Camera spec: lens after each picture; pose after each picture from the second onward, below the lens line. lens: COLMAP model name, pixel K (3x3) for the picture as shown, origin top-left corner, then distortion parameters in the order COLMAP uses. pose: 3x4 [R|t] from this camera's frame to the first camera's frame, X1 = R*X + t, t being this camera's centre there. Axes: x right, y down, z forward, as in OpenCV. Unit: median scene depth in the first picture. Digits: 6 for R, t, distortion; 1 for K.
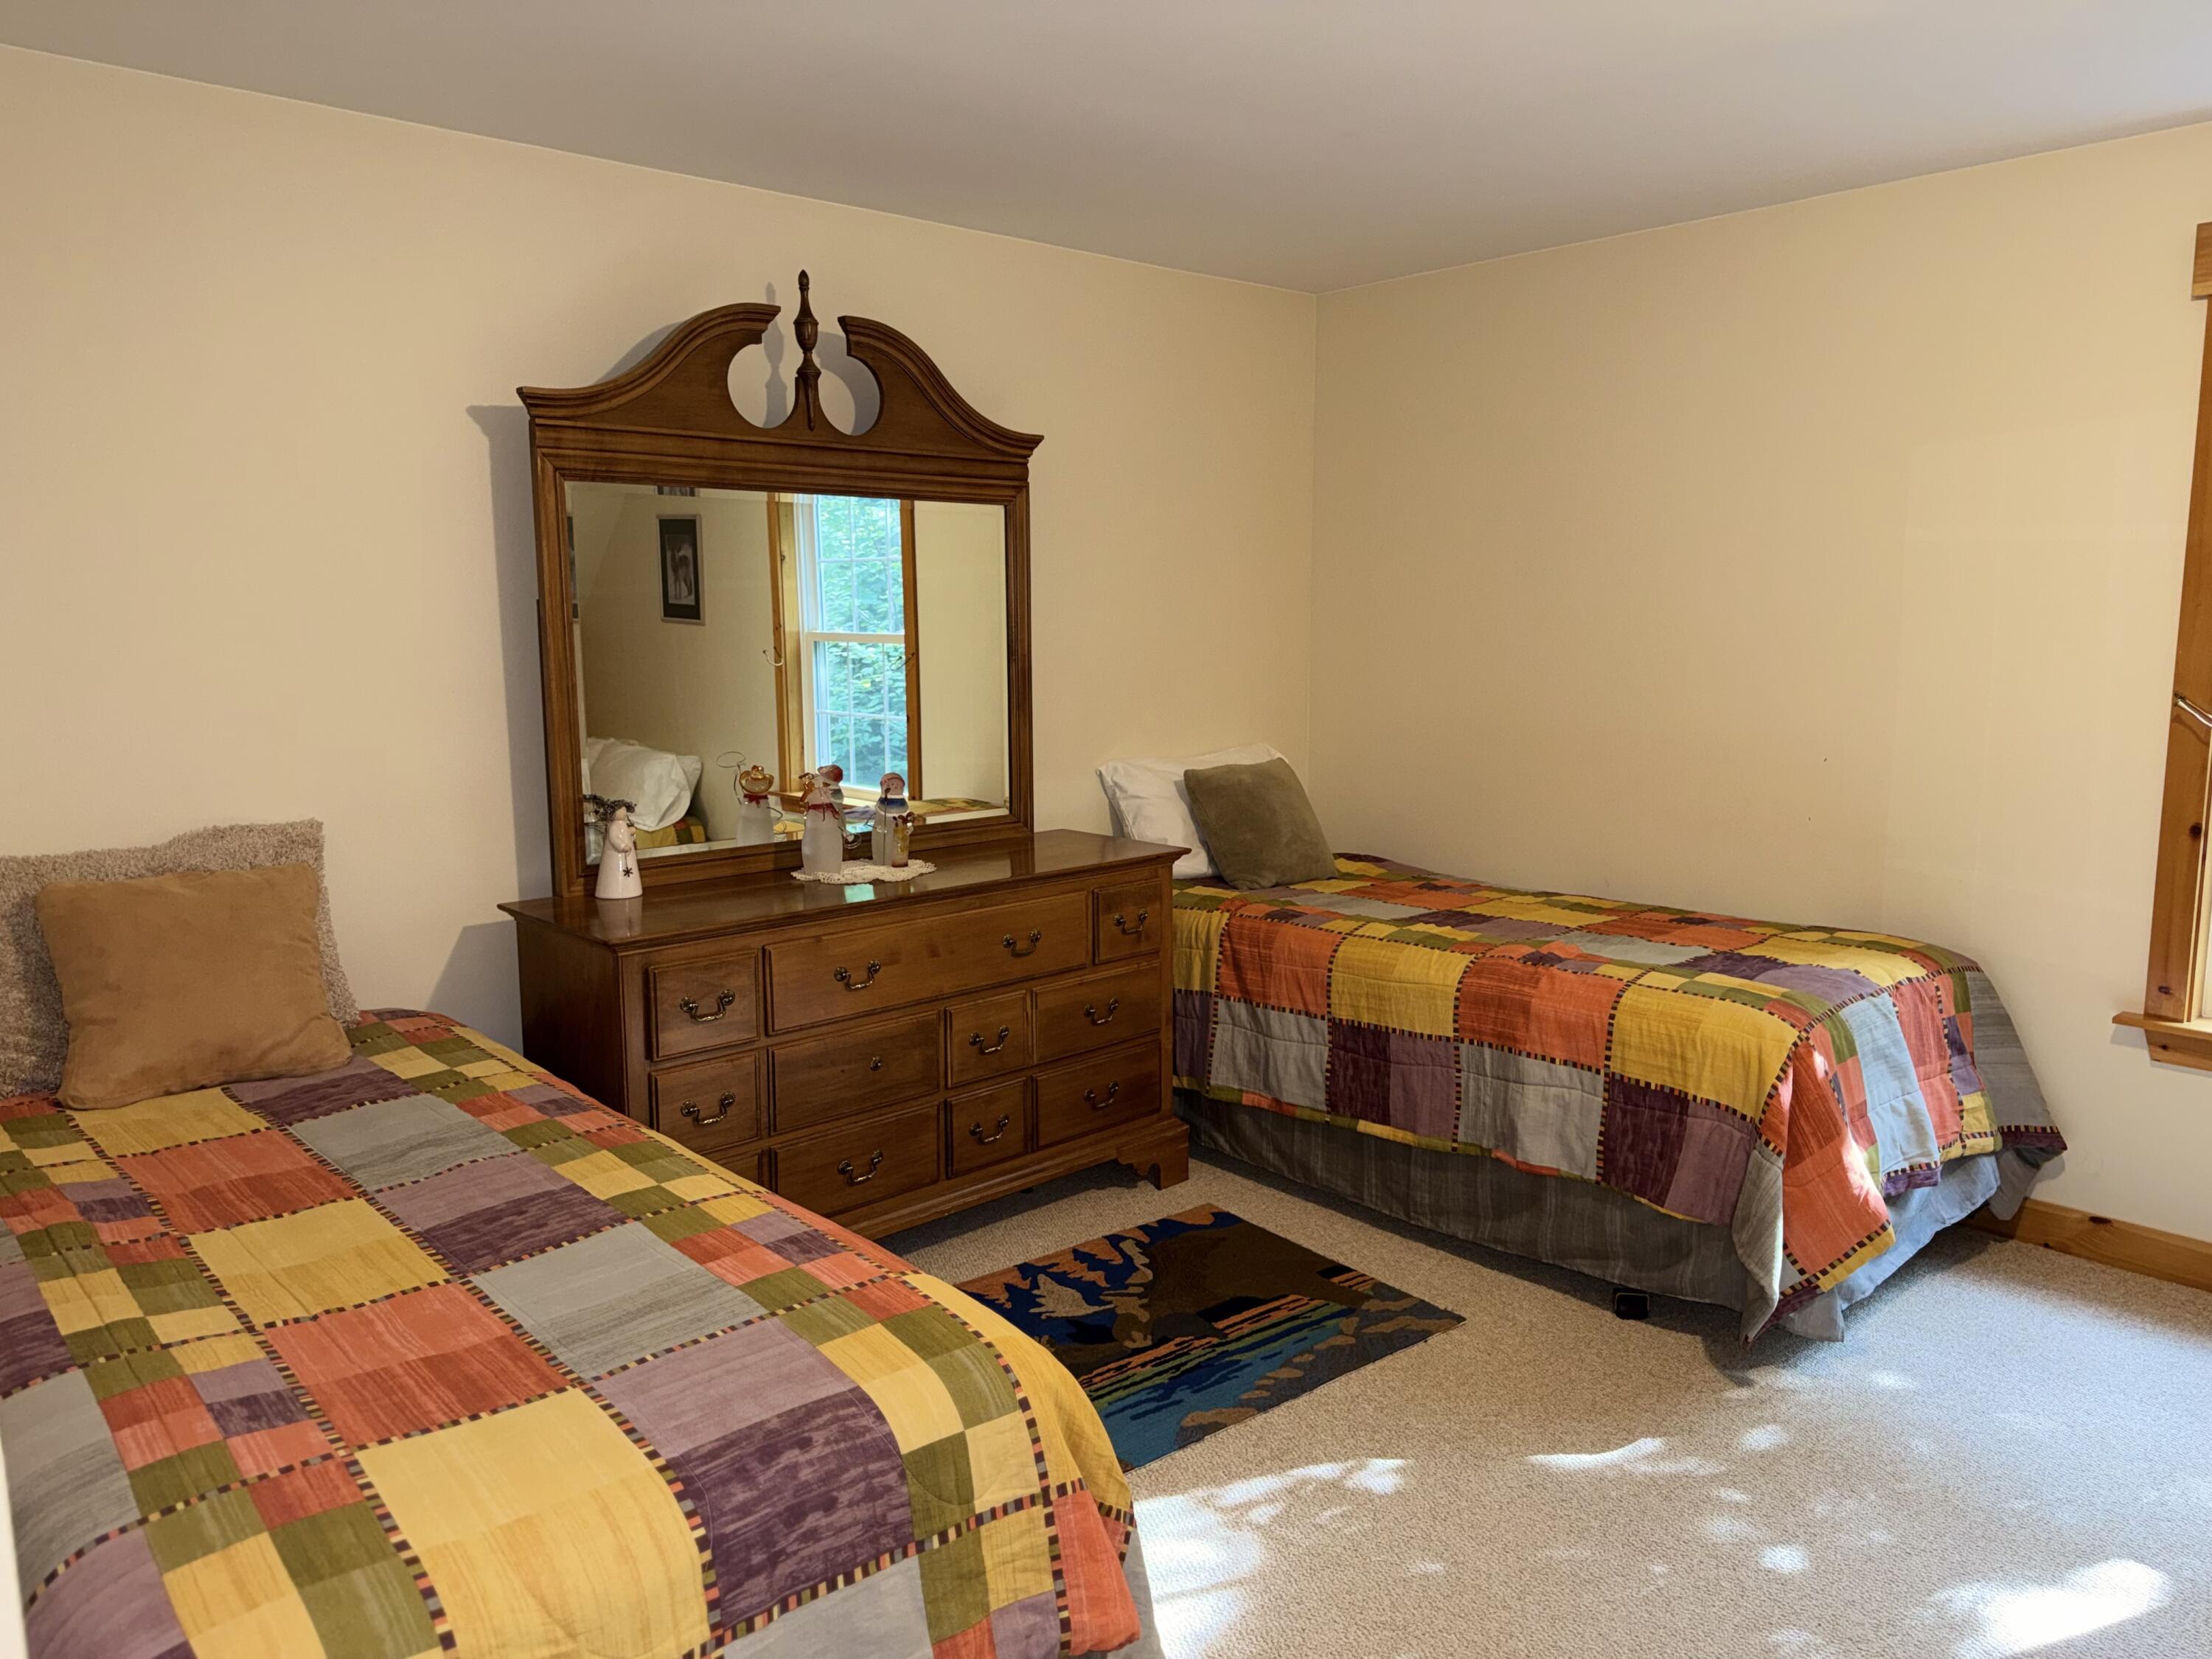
lens RADIAL K [[1557.1, 0, 1110.8], [0, 1557.1, 832.0], [0, 0, 1]] dist [0.012706, -0.010859]
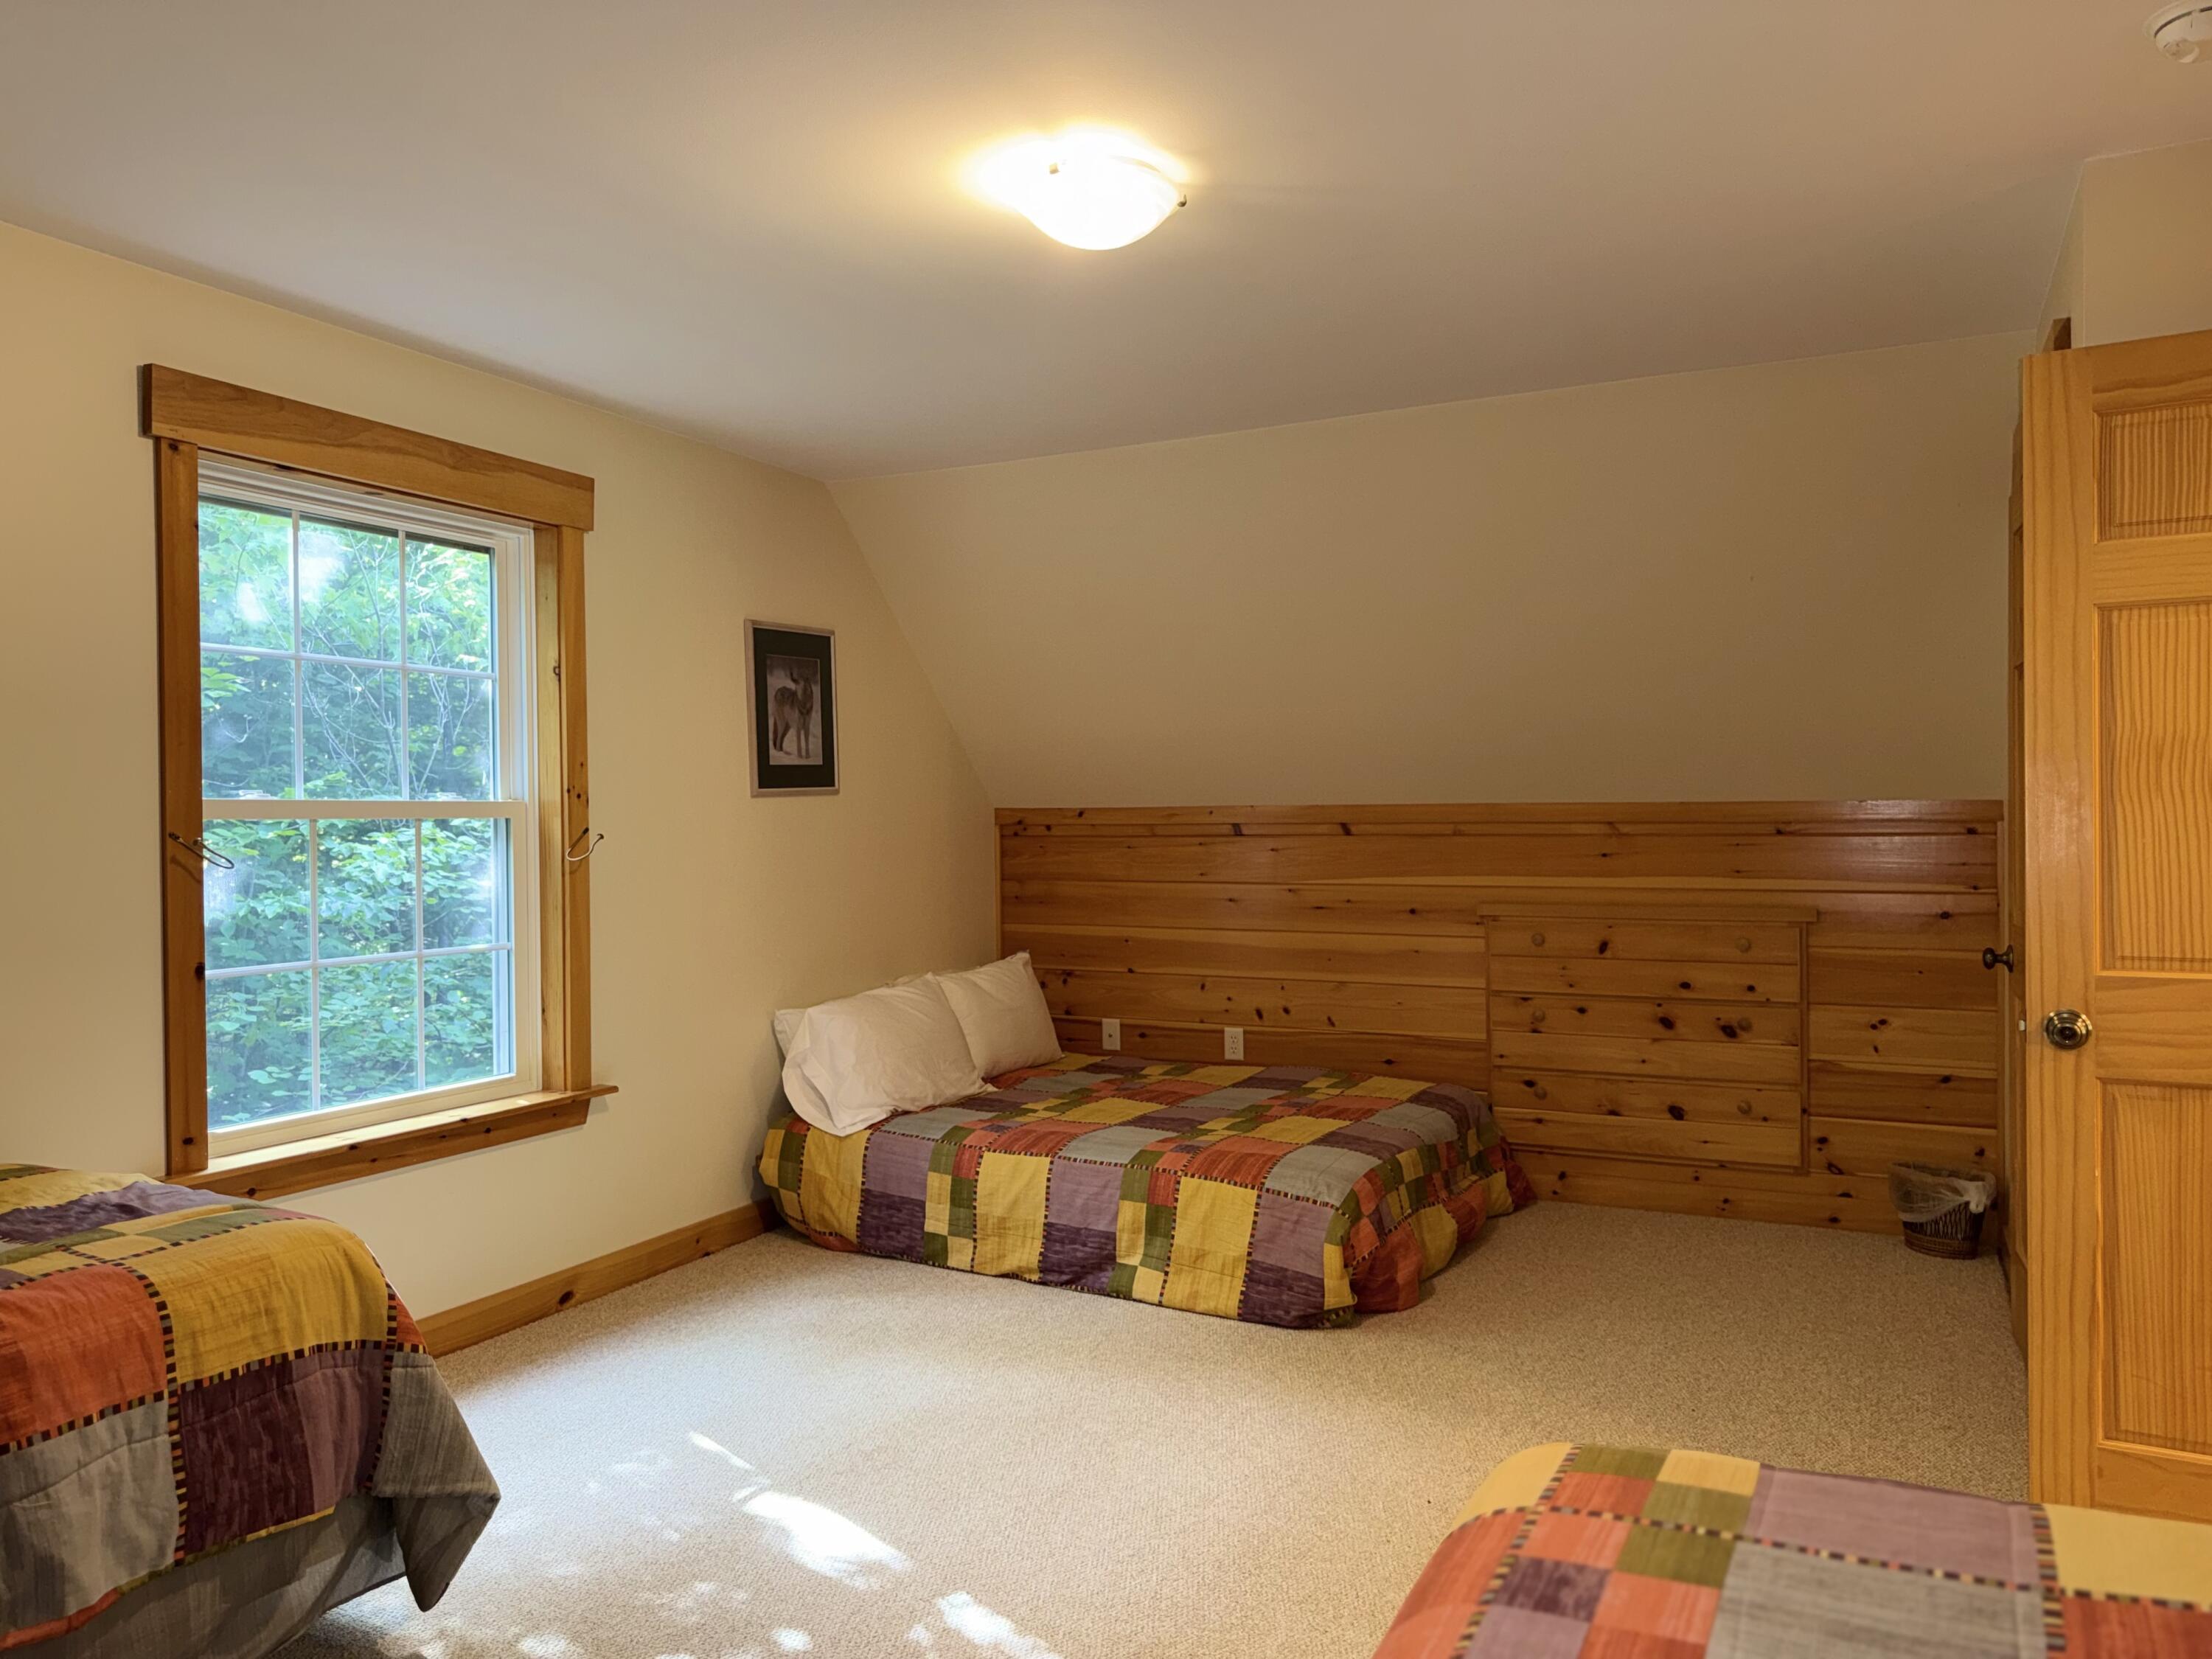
lens RADIAL K [[1557.1, 0, 1106.7], [0, 1557.1, 822.6], [0, 0, 1]] dist [0.012706, -0.010859]
pose [[-0.377653, 0.008018, 0.925912, -0.466414], [0.138365, 0.989224, 0.047868, -0.063871], [-0.915551, 0.146192, -0.374693, 0.880474]]
